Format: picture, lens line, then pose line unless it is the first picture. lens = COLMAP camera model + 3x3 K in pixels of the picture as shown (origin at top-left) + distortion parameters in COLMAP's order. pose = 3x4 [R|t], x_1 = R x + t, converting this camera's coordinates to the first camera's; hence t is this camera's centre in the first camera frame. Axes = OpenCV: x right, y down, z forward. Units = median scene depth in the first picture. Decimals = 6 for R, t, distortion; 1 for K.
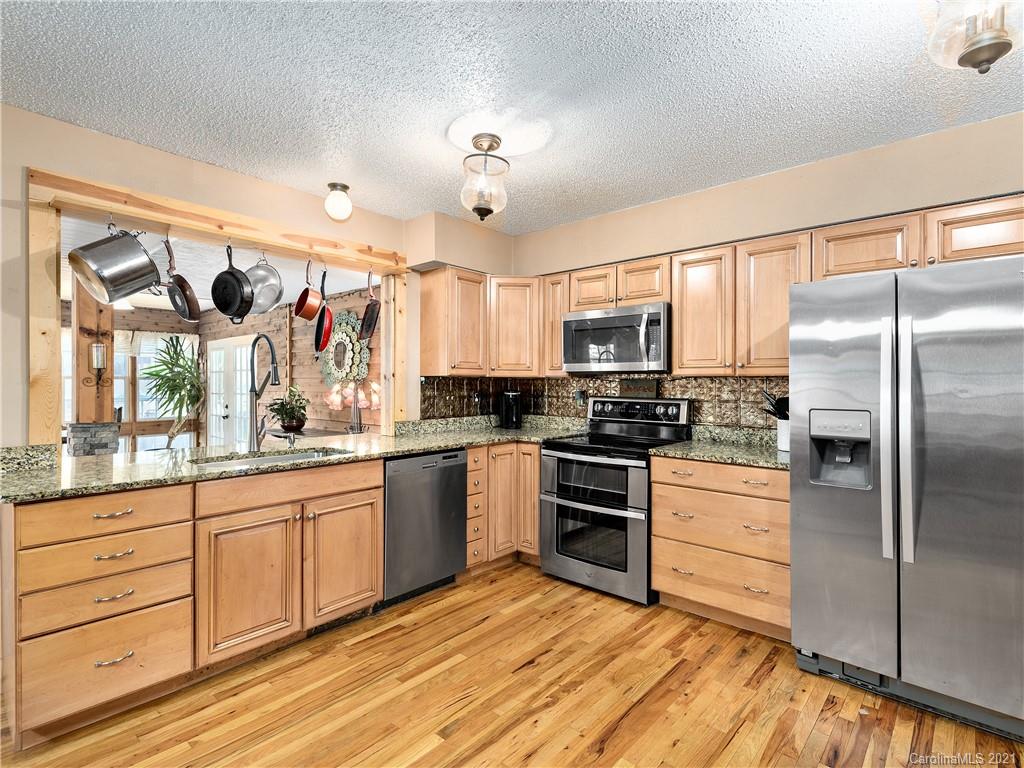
lens RADIAL K [[526.5, 0, 513.8], [0, 526.5, 382.0], [0, 0, 1]] dist [0.015057, -0.004344]
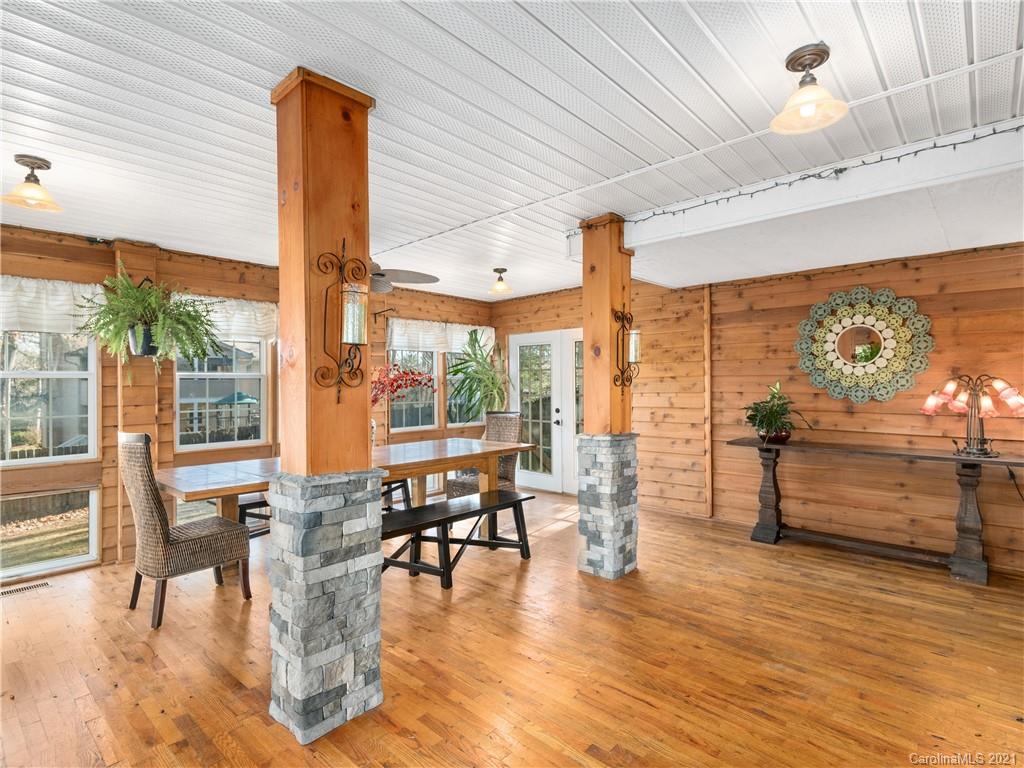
lens RADIAL K [[526.5, 0, 512.2], [0, 526.5, 383.1], [0, 0, 1]] dist [0.015057, -0.004344]
pose [[0.999709, -0.006481, -0.023221, -0.921602], [0.006477, 0.999979, -0.000253, 0.001768], [0.023222, 0.000103, 0.999730, 0.242827]]
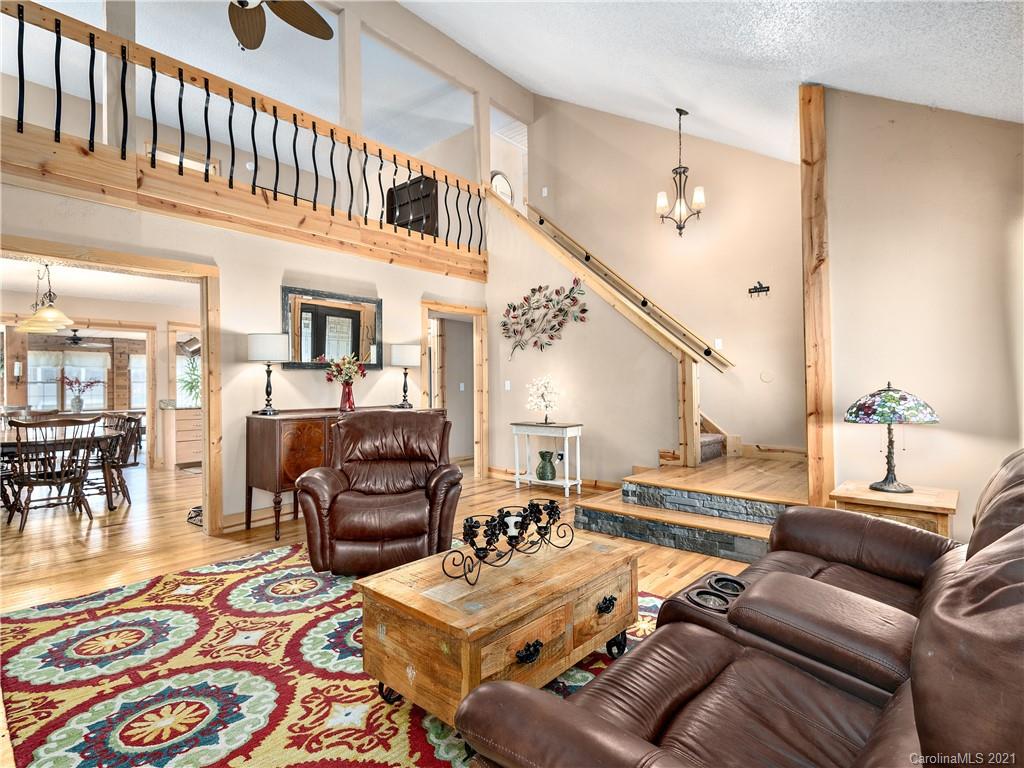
lens RADIAL K [[526.5, 0, 511.9], [0, 526.5, 382.8], [0, 0, 1]] dist [0.015057, -0.004344]
pose [[0.999902, -0.009517, 0.010303, 1.278342], [0.009566, 0.999943, -0.004744, 0.042815], [-0.010257, 0.004842, 0.999936, -2.442674]]
